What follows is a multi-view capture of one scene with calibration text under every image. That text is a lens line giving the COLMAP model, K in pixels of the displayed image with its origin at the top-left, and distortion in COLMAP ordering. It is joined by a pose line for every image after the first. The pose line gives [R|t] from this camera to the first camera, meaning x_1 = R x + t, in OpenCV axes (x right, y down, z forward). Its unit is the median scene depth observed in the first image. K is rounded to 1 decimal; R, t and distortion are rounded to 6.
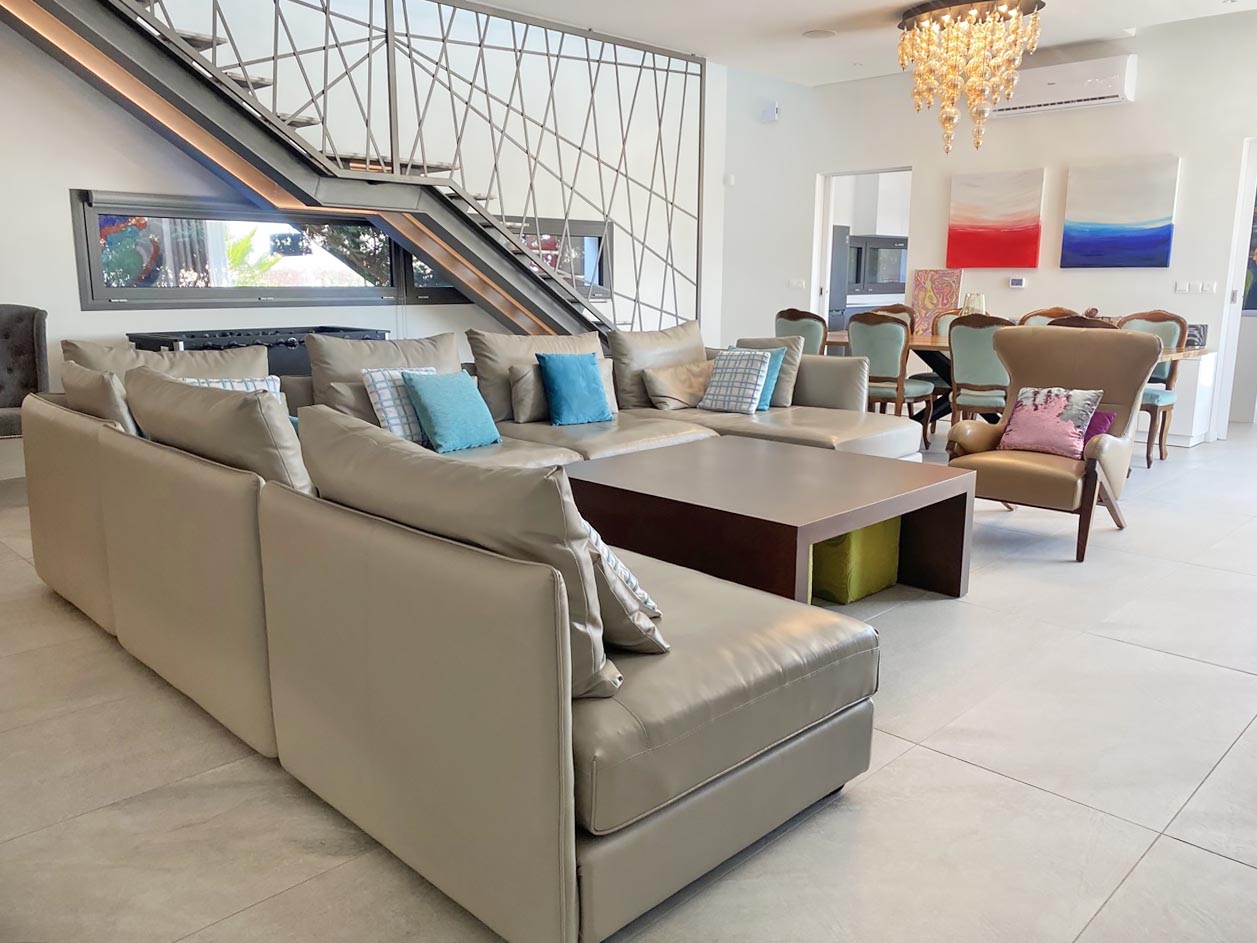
lens RADIAL K [[960.2, 0, 628.7], [0, 960.2, 480.5], [0, 0, 1]] dist [0.003900, -0.000365]
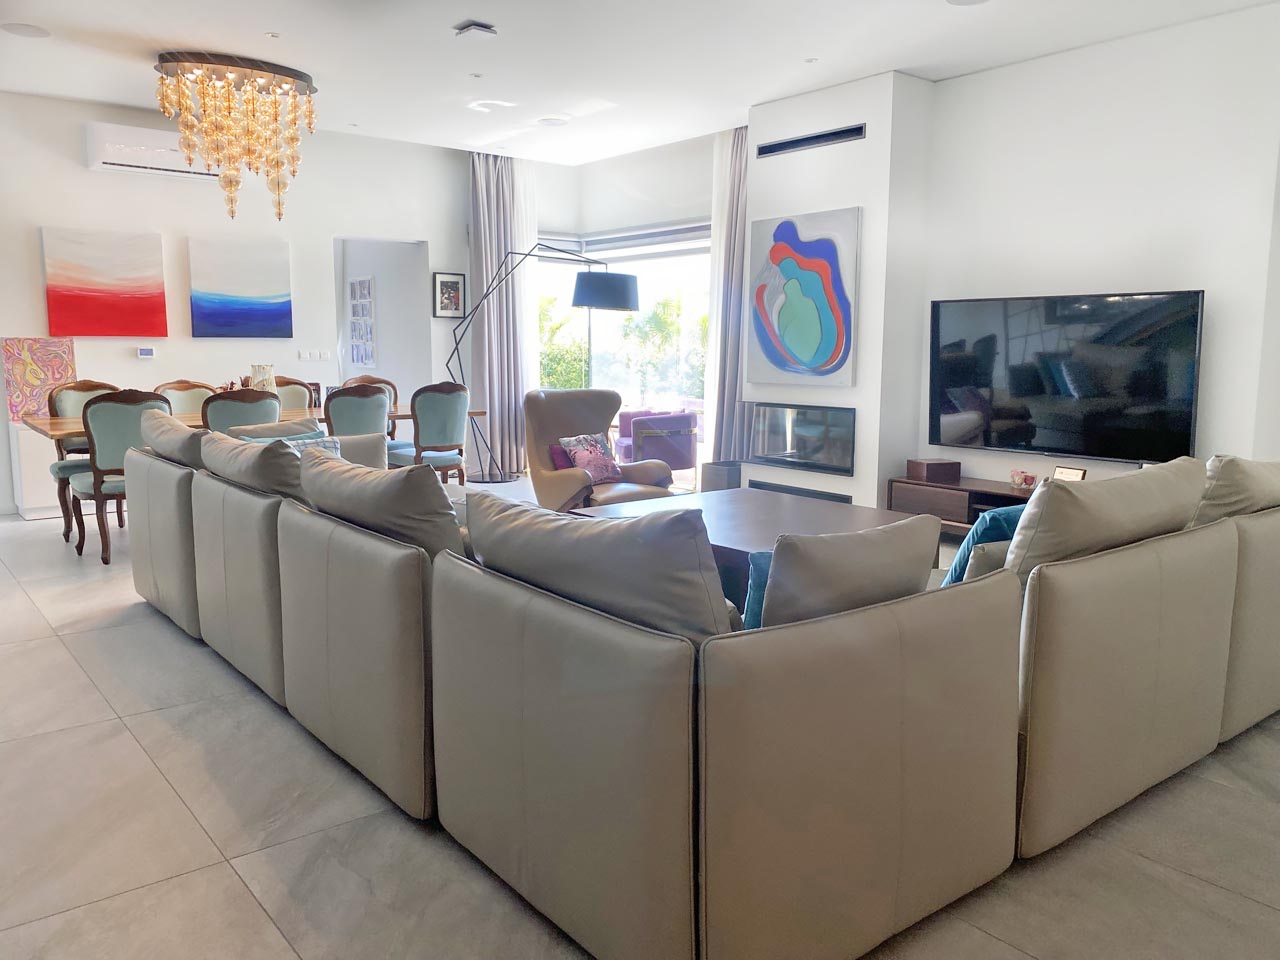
lens RADIAL K [[977.7, 0, 638.6], [0, 977.7, 469.7], [0, 0, 1]] dist [0.003900, -0.000365]
pose [[0.112322, -0.132006, 0.984864, -0.484582], [0.203453, 0.973194, 0.107238, -0.101202], [-0.972621, 0.188328, 0.136169, 0.434430]]
